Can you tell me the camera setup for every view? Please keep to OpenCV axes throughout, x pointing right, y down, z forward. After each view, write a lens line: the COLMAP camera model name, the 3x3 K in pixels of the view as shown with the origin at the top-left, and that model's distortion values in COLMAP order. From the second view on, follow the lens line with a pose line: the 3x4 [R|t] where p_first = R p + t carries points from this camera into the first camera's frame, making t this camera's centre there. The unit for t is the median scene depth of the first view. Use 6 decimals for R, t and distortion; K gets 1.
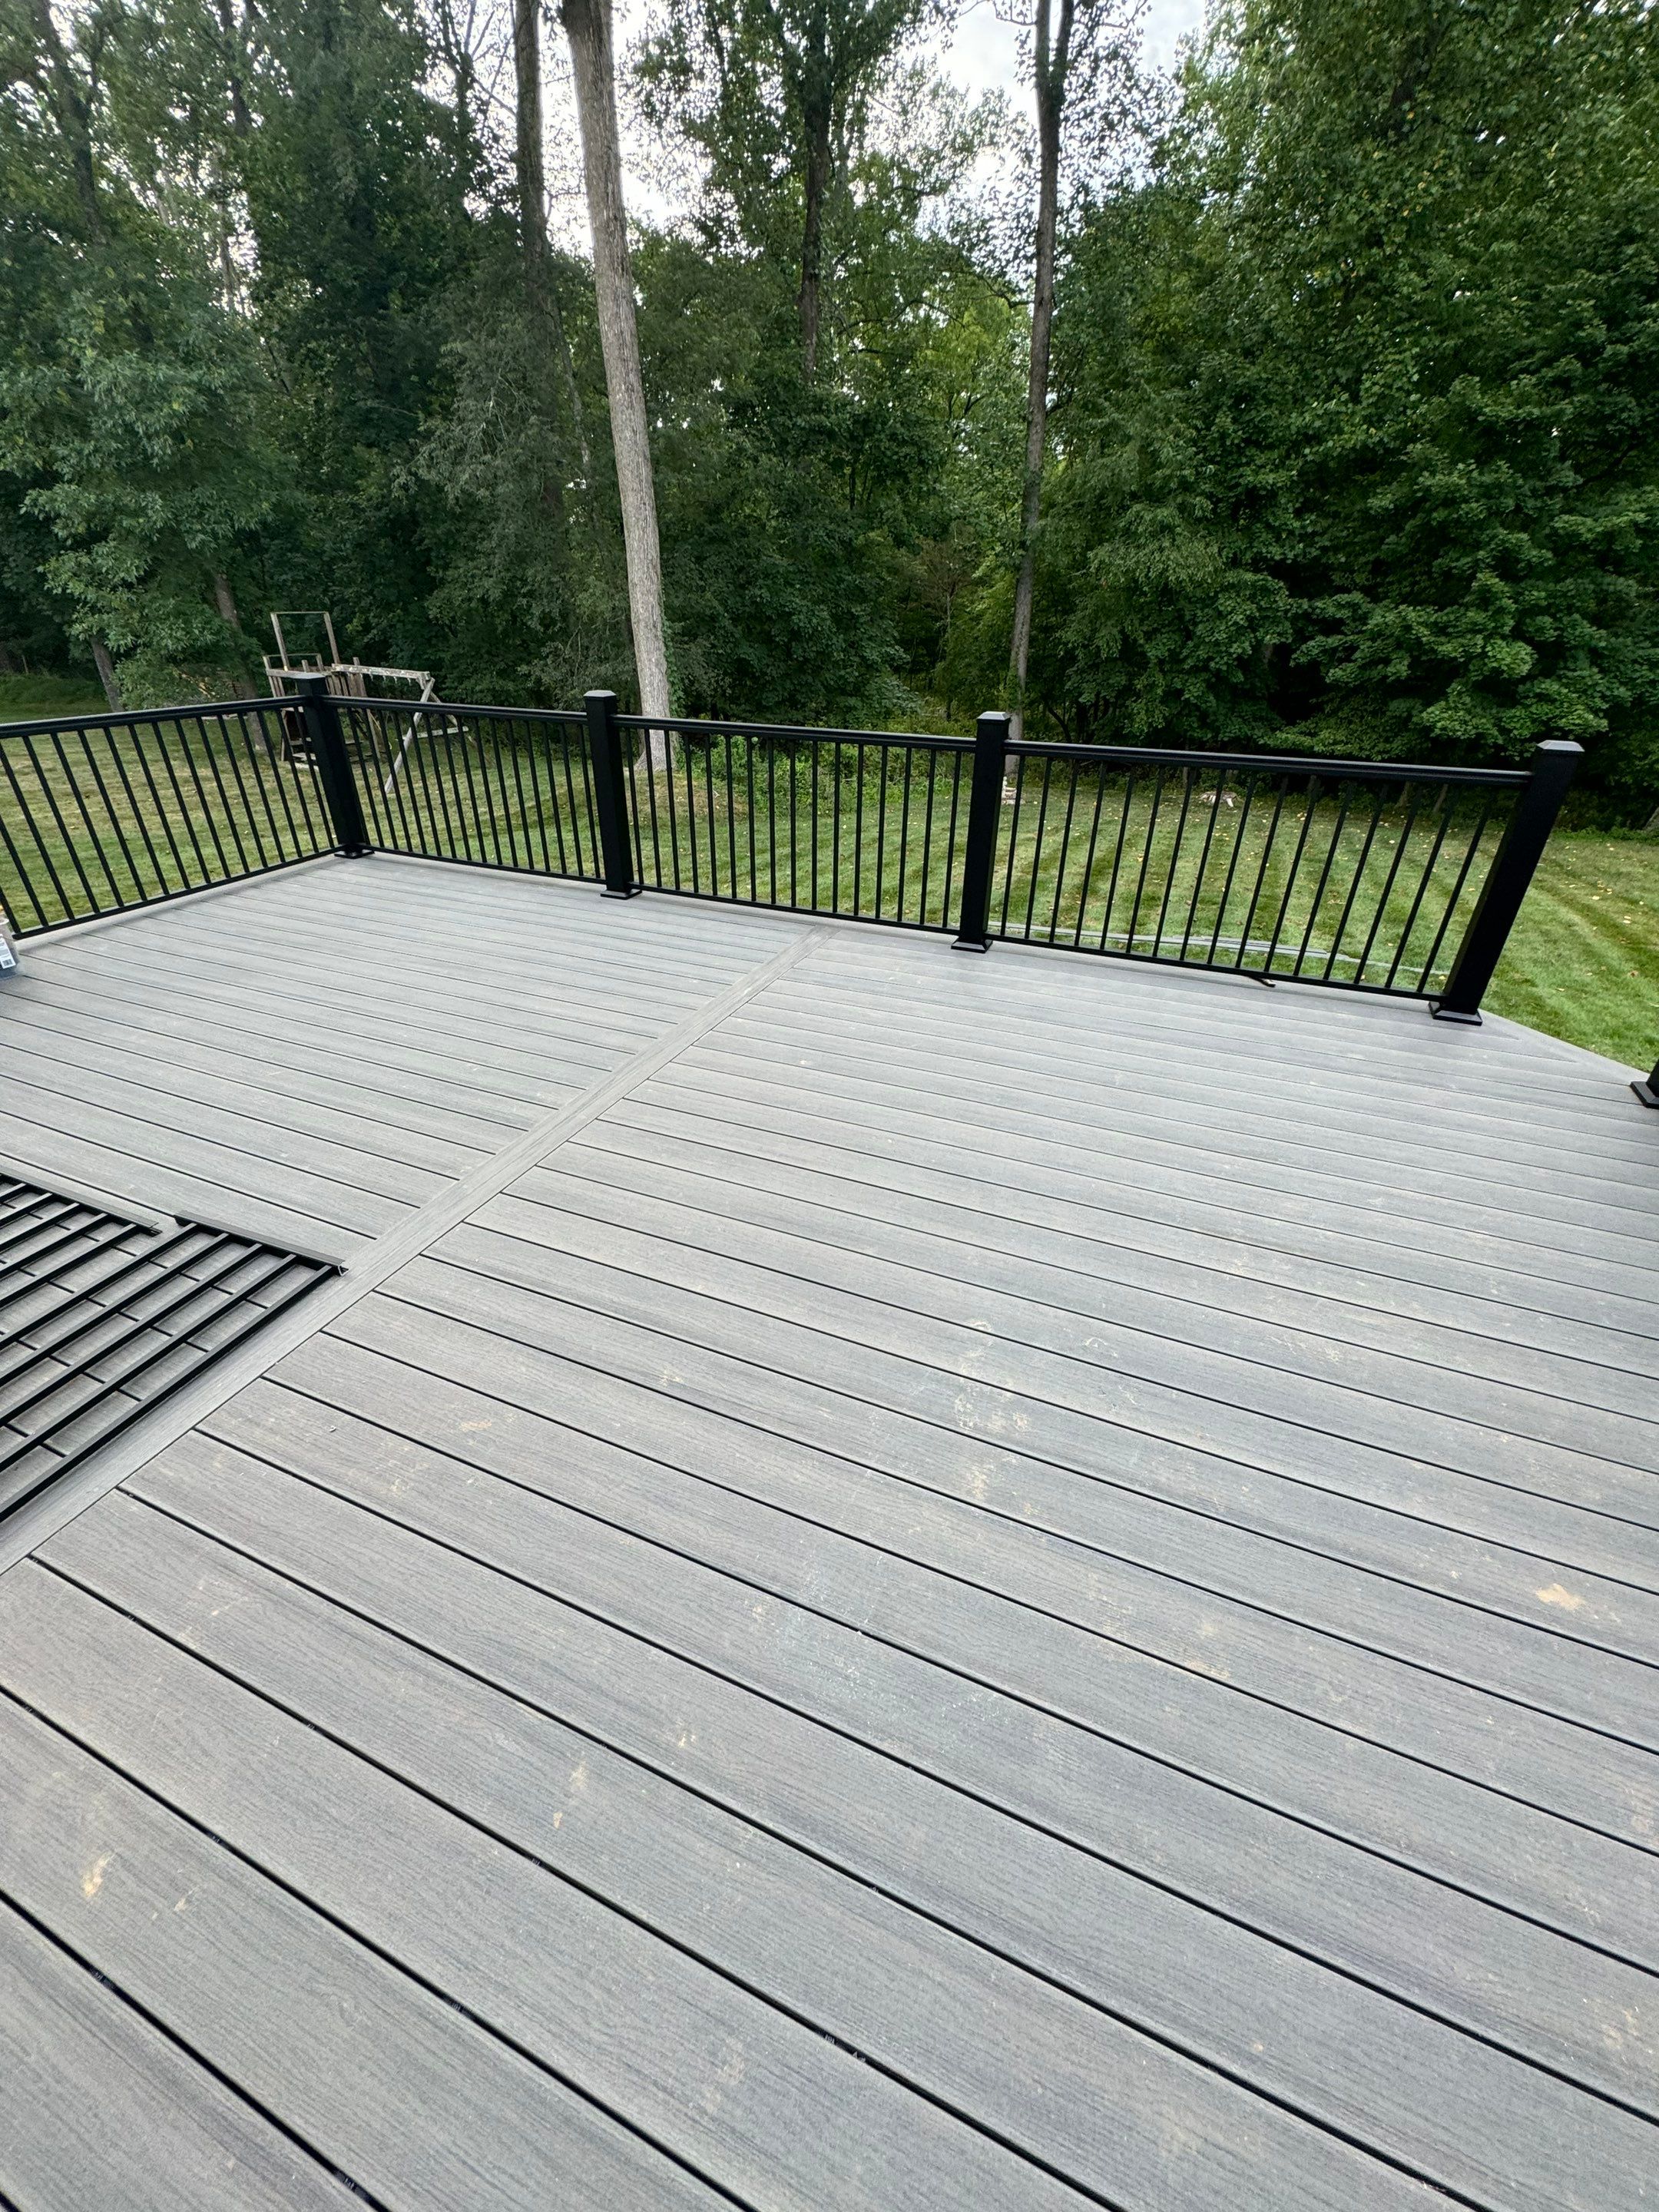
lens RADIAL K [[878.3, 0, 829.5], [0, 878.3, 1106.0], [0, 0, 1]] dist [-0.001378, -0.000322]
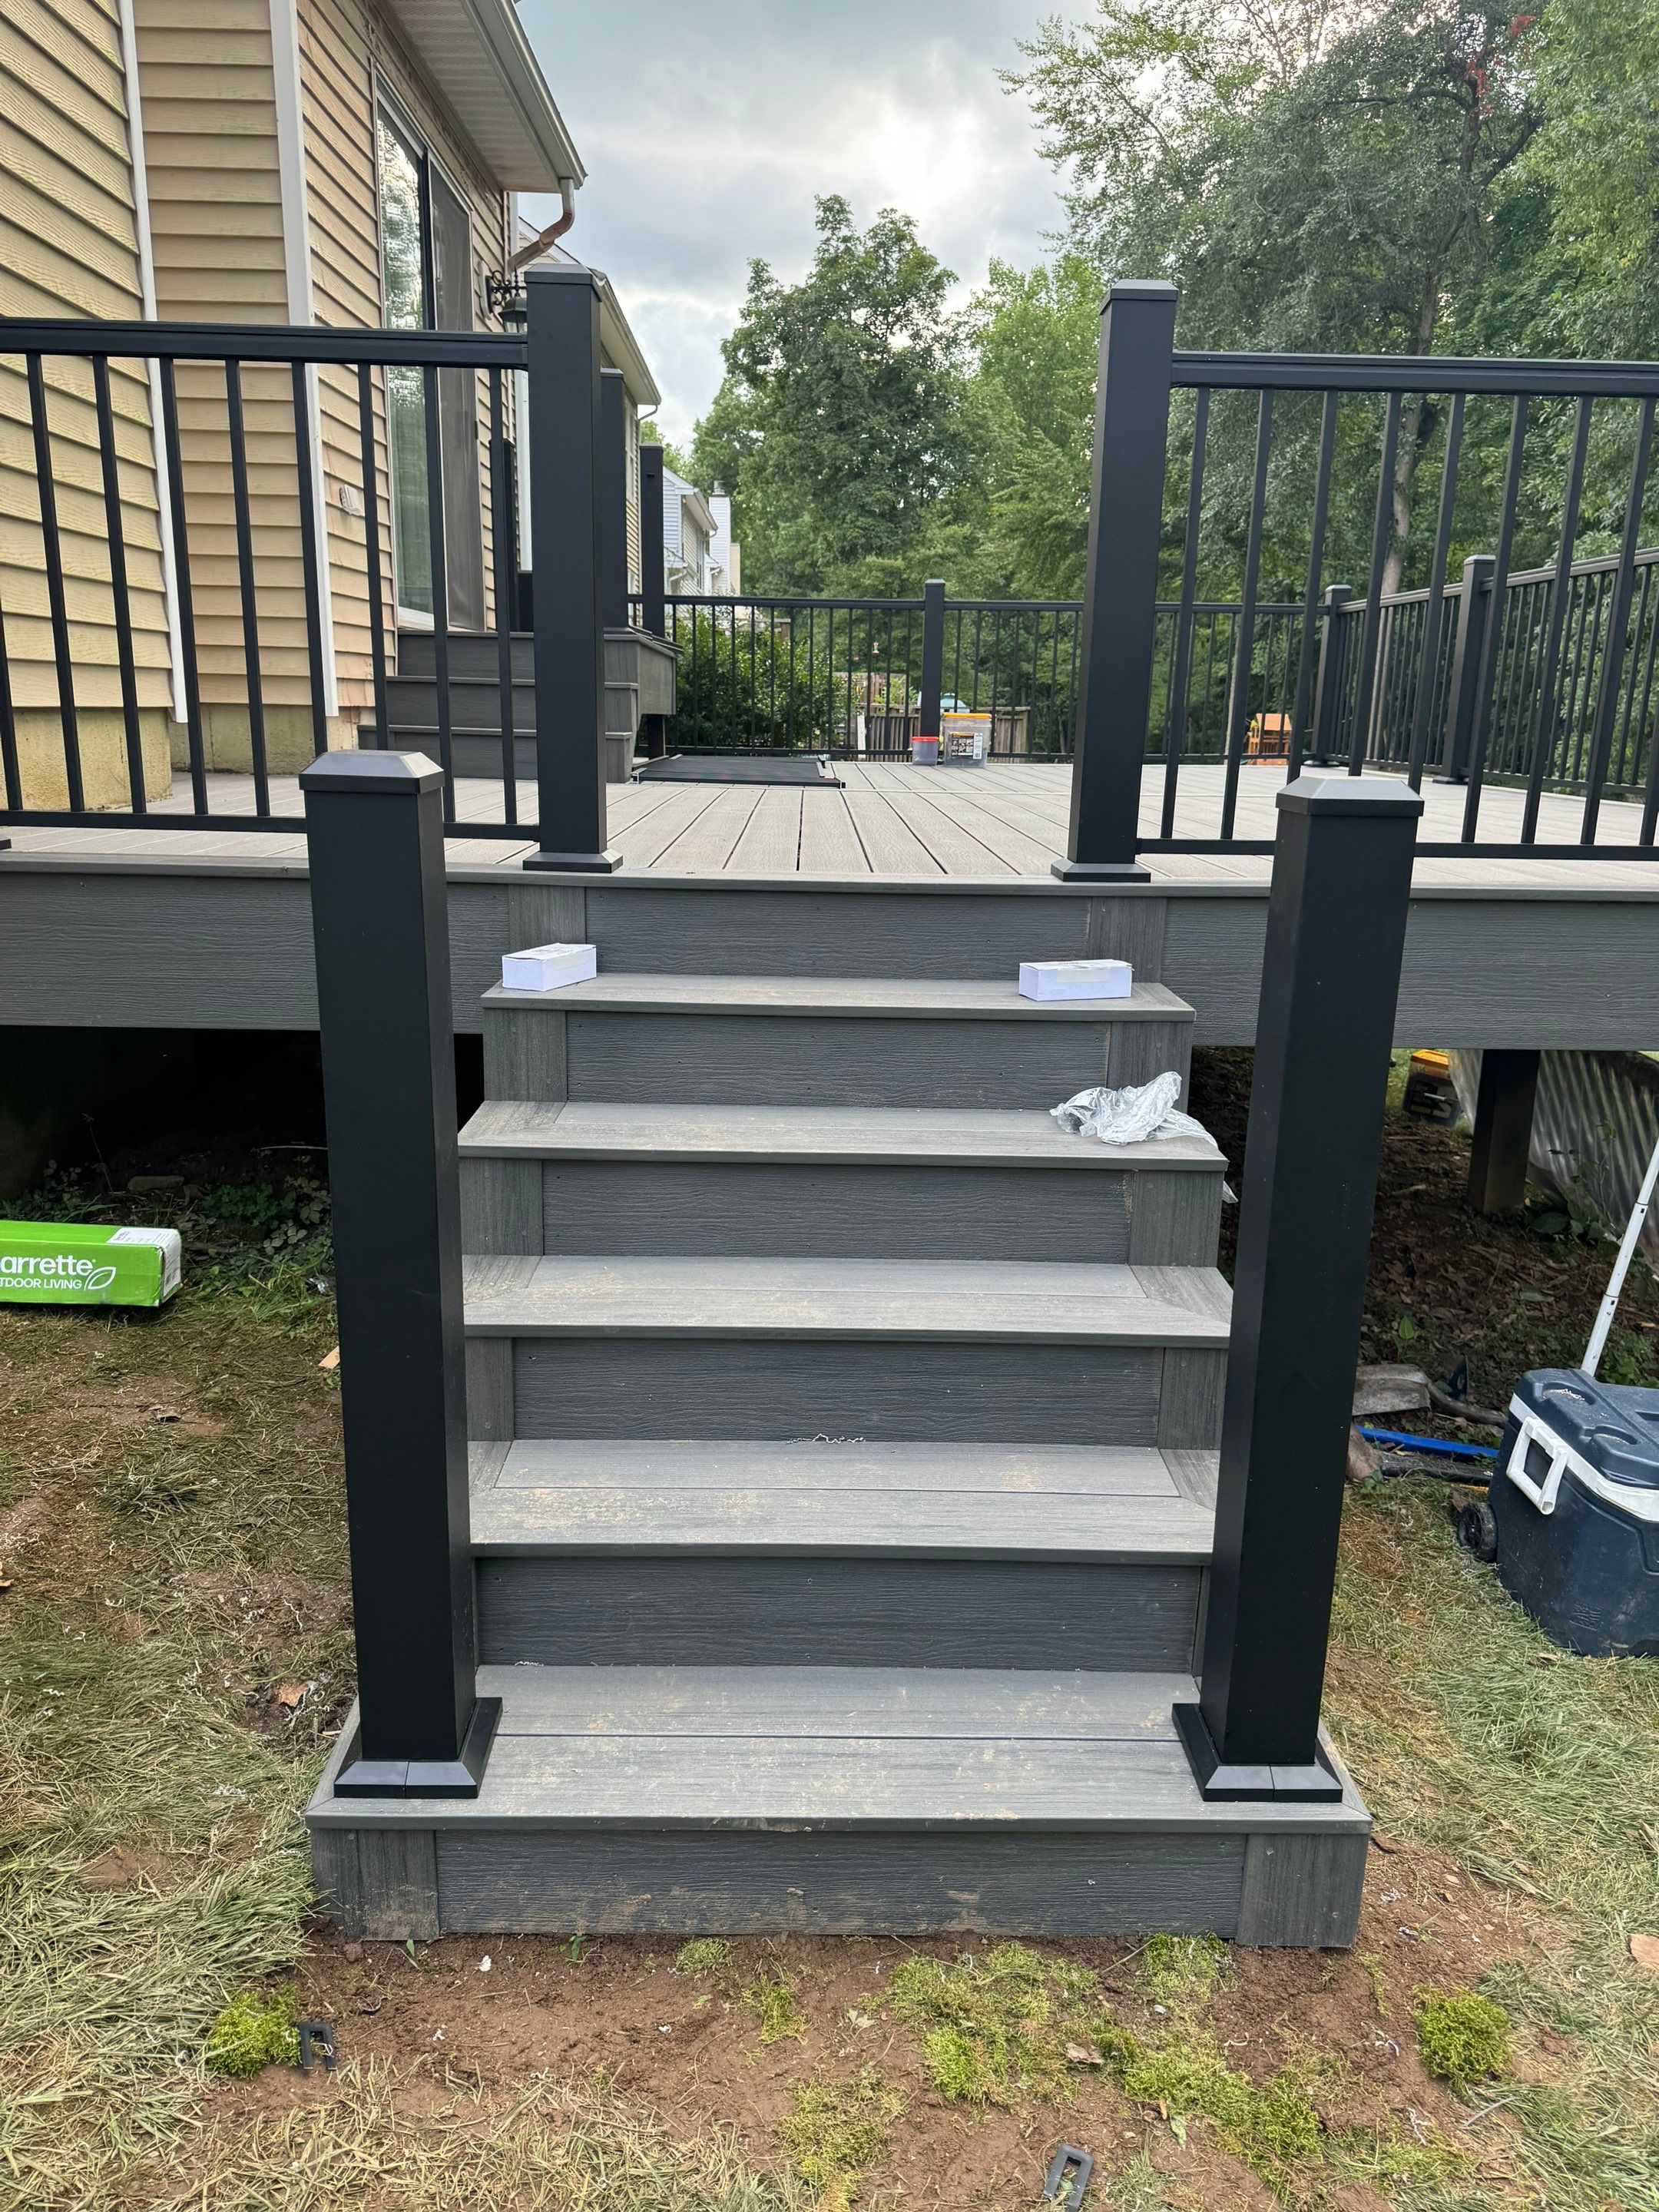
lens RADIAL K [[1572.5, 0, 829.5], [0, 1572.5, 1106.0], [0, 0, 1]] dist [0.000661, -0.006040]
pose [[0.402166, 0.224083, -0.887721, 1.996704], [-0.470090, 0.882564, 0.009816, 0.638395], [0.785671, 0.413361, 0.460276, -0.085641]]
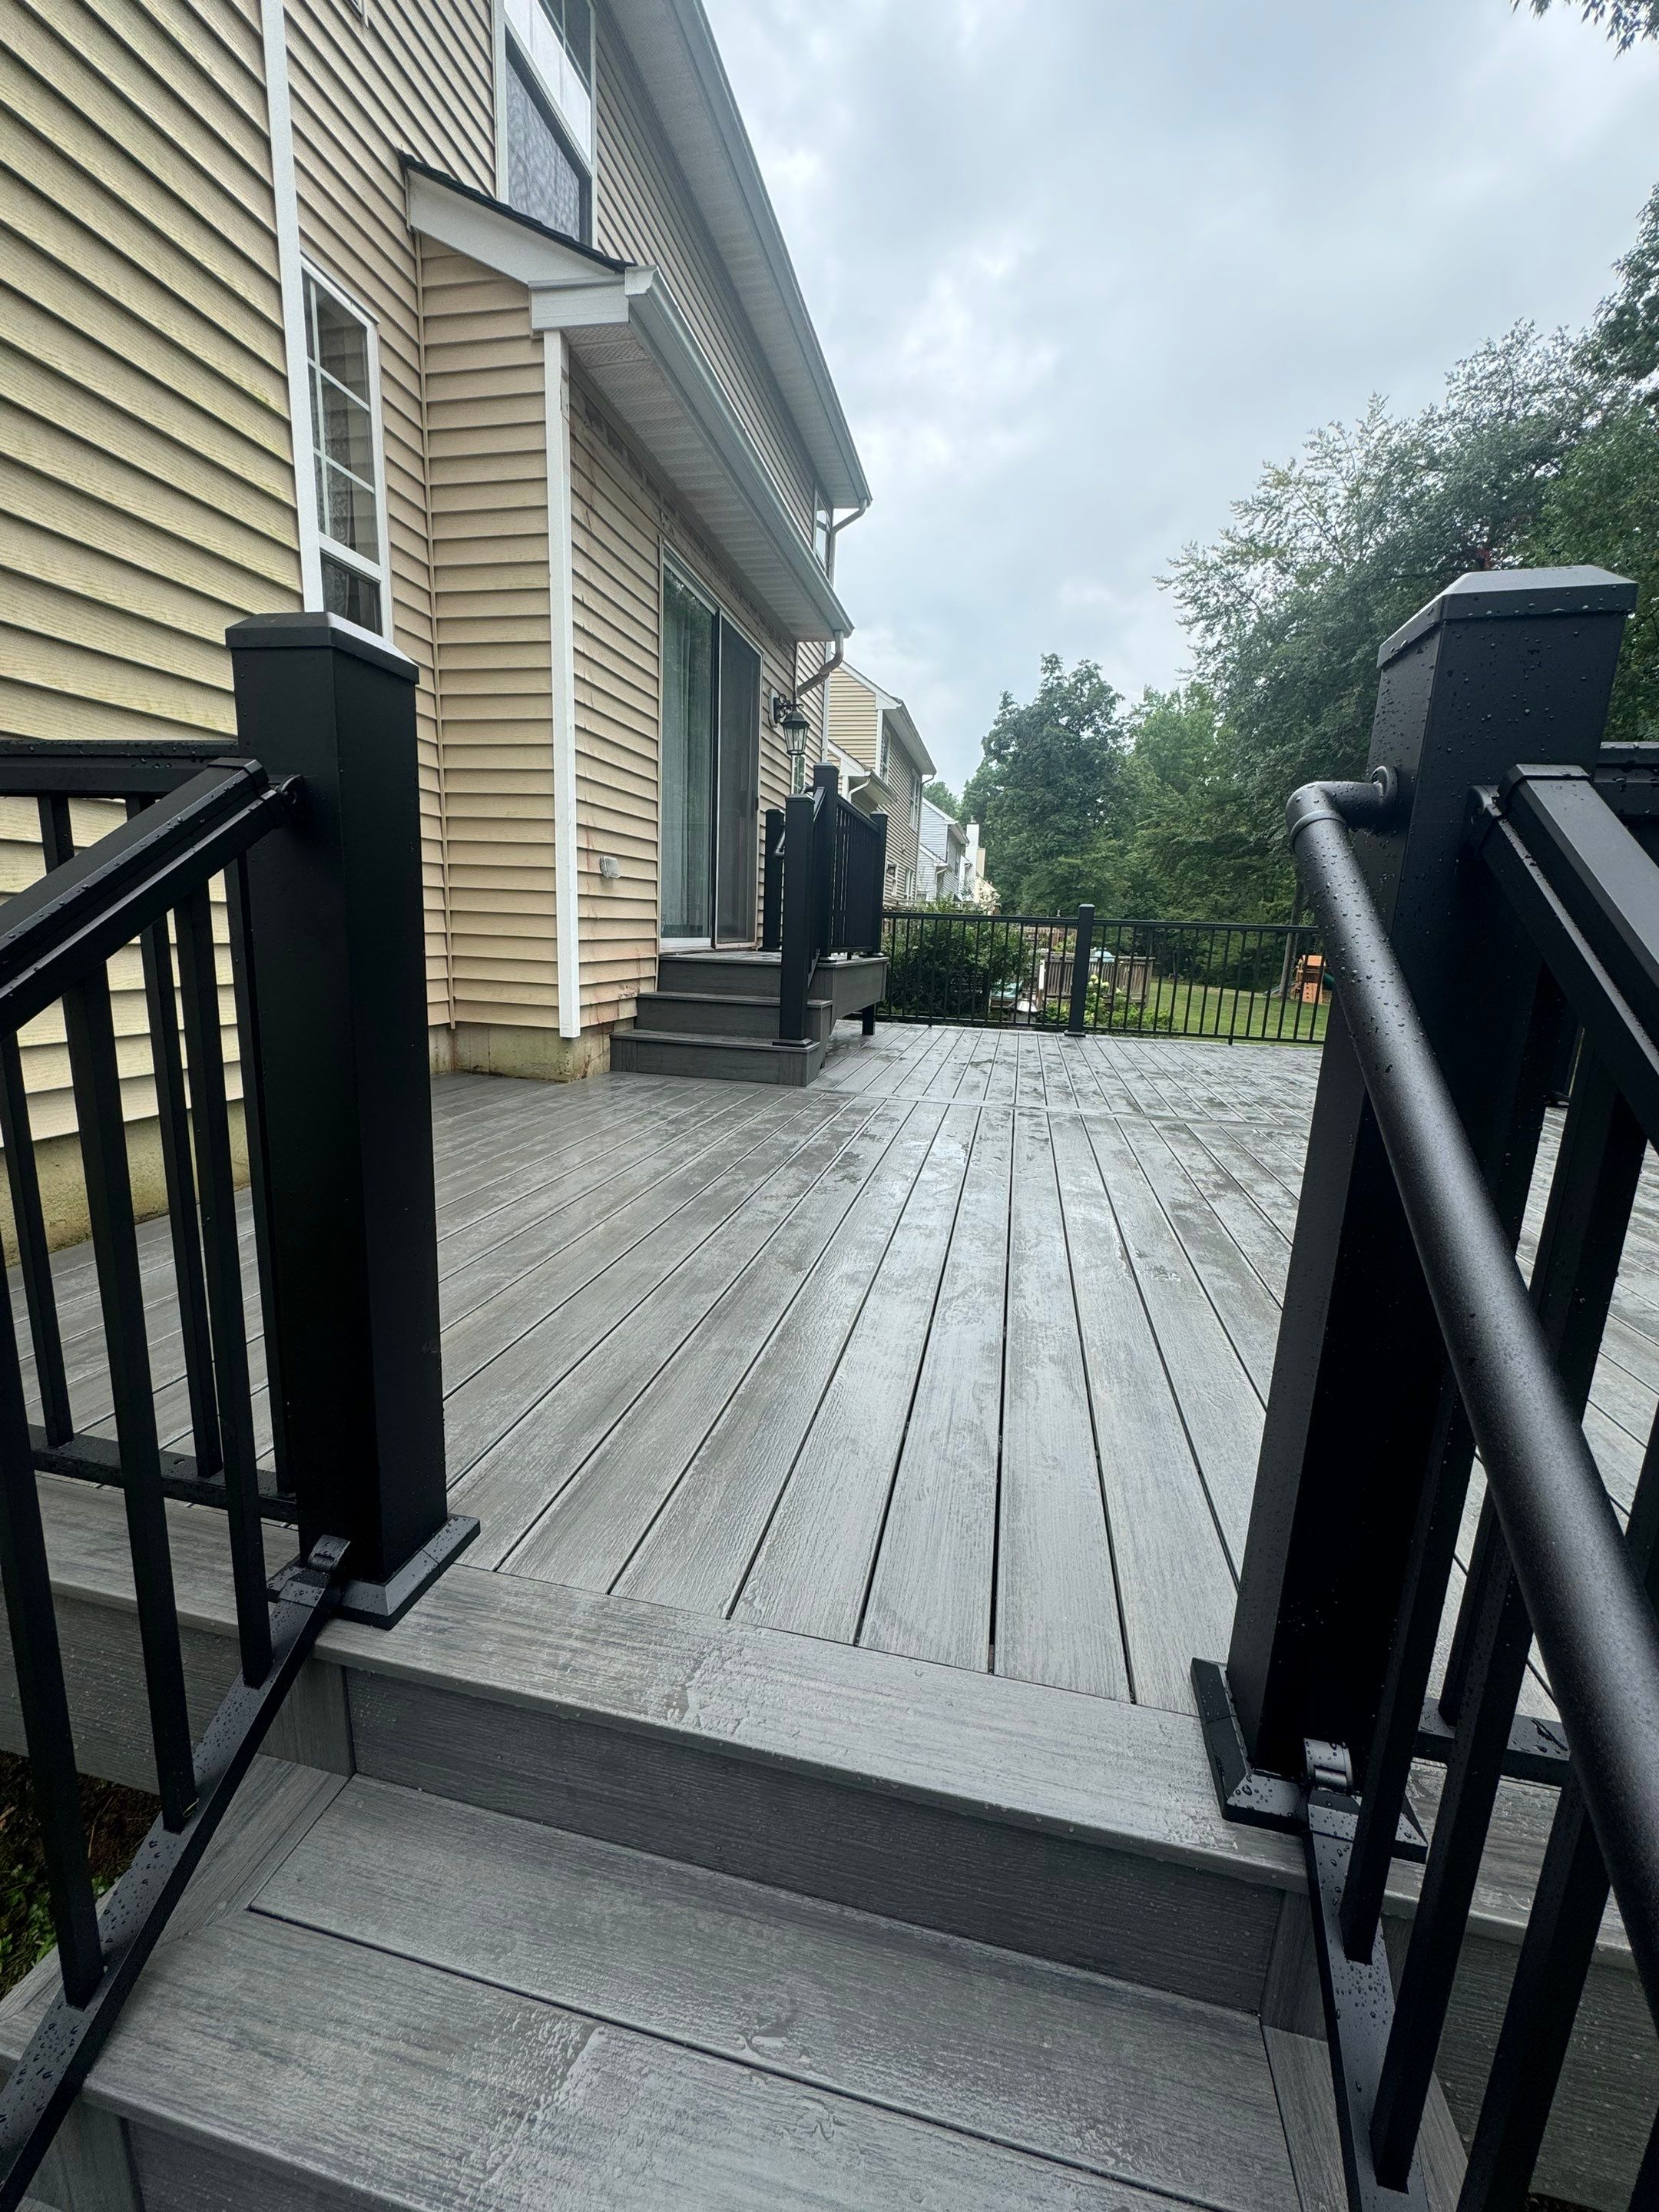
lens RADIAL K [[878.3, 0, 829.5], [0, 878.3, 1106.0], [0, 0, 1]] dist [-0.001378, -0.000322]
pose [[0.187577, 0.193163, -0.963070, 1.158667], [-0.523642, 0.849193, 0.068333, 0.223810], [0.831032, 0.491486, 0.260437, 0.218101]]
